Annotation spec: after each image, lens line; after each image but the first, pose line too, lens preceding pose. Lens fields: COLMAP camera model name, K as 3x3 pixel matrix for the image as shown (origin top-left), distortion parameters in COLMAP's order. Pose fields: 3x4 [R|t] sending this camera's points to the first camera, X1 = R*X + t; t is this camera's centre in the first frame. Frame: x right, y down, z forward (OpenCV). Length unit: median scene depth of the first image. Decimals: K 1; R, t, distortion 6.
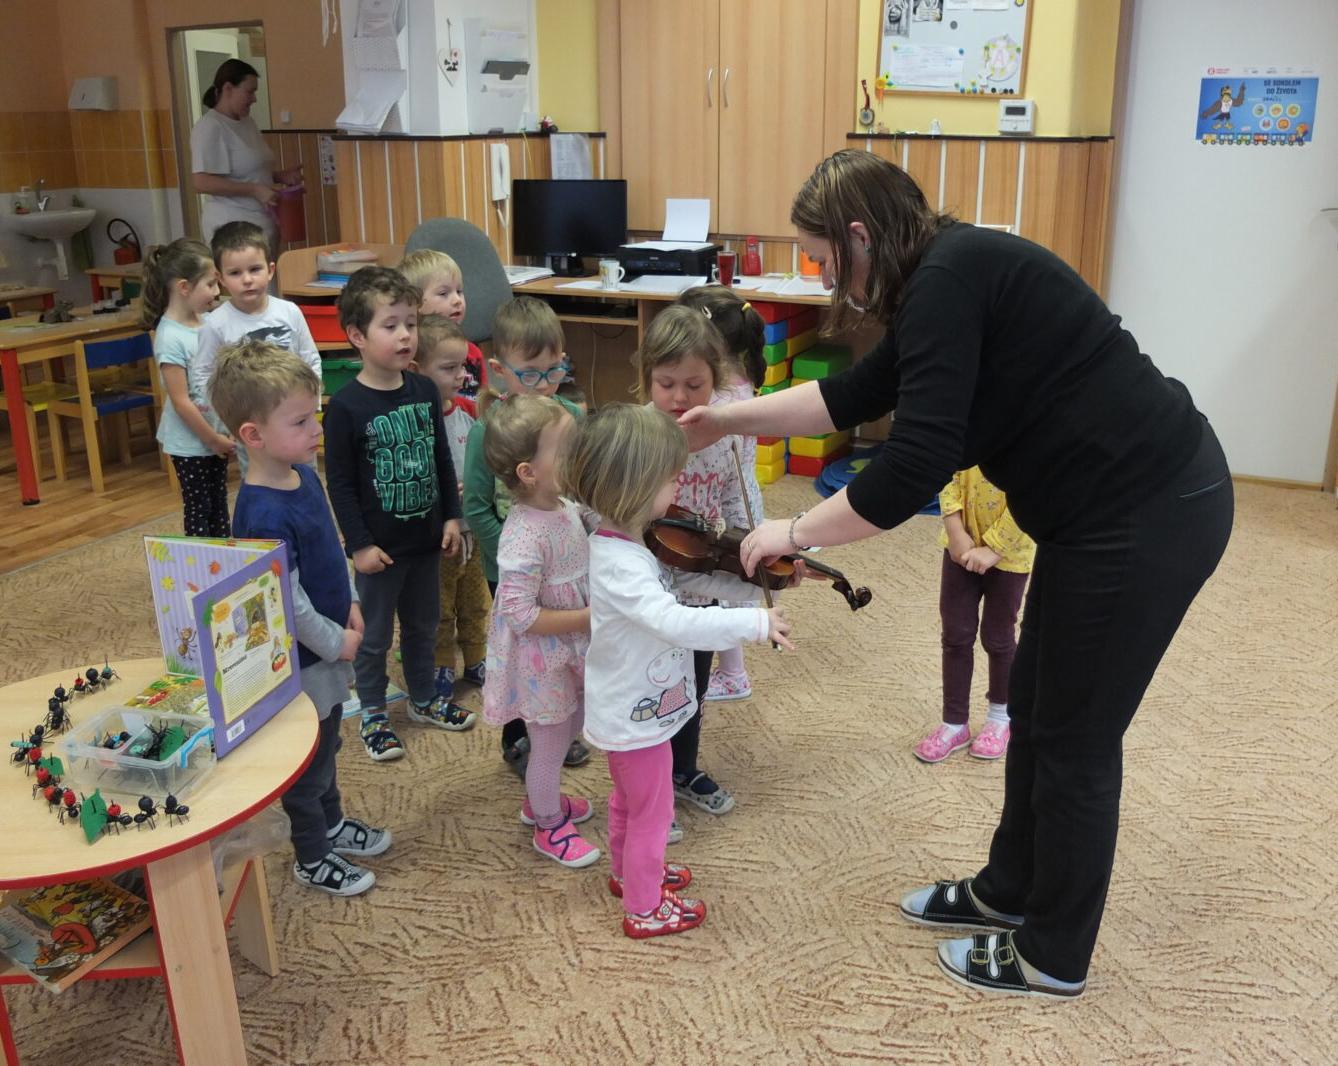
lens RADIAL K [[1272.4, 0, 730.2], [0, 1272.4, 543.4], [0, 0, 1]] dist [-0.122027, 0.063622]
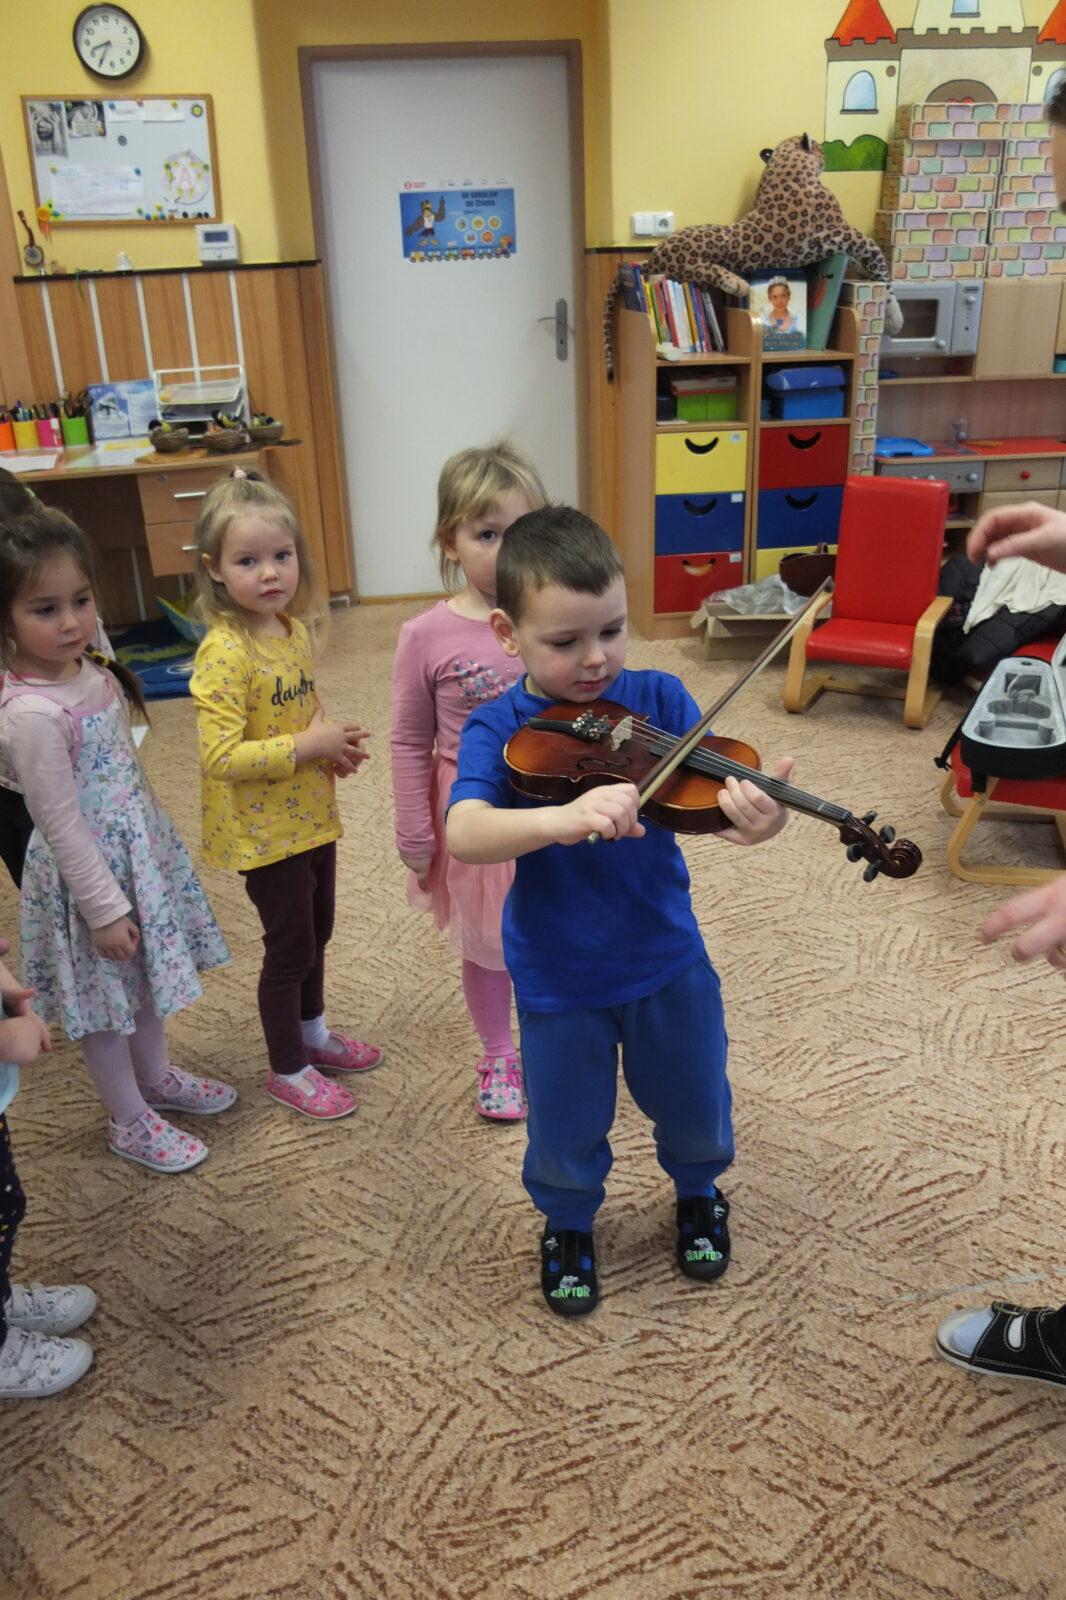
lens RADIAL K [[1182.6, 0, 533.0], [0, 1182.6, 800.0], [0, 0, 1]] dist [-0.093938, 0.041467]
pose [[0.813646, -0.263869, 0.518029, -0.118441], [0.209943, 0.964294, 0.161435, -0.034756], [-0.542130, -0.022595, 0.839991, 0.146696]]
